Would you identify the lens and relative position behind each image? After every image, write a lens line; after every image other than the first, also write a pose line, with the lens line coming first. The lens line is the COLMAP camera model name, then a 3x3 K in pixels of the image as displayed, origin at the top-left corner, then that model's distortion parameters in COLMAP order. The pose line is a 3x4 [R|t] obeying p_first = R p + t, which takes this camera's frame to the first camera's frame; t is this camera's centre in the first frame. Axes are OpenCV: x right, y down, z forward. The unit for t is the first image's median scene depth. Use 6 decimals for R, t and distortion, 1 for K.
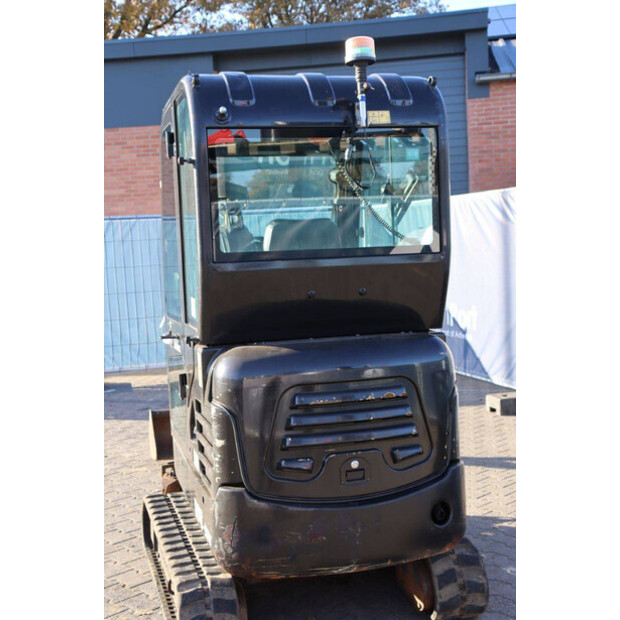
lens RADIAL K [[836.3, 0, 310.0], [0, 836.3, 310.0], [0, 0, 1]] dist [0.057406, 0.054310]
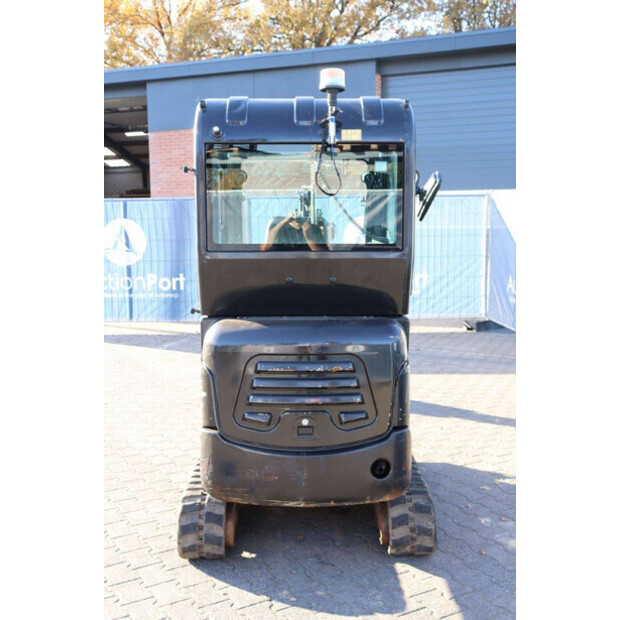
lens RADIAL K [[698.2, 0, 310.0], [0, 698.2, 310.0], [0, 0, 1]] dist [-0.008340, -0.012731]
pose [[0.970282, 0.067965, -0.232236, 0.278131], [-0.055050, 0.996578, 0.061651, -0.041450], [0.235632, -0.047034, 0.970704, 0.017373]]
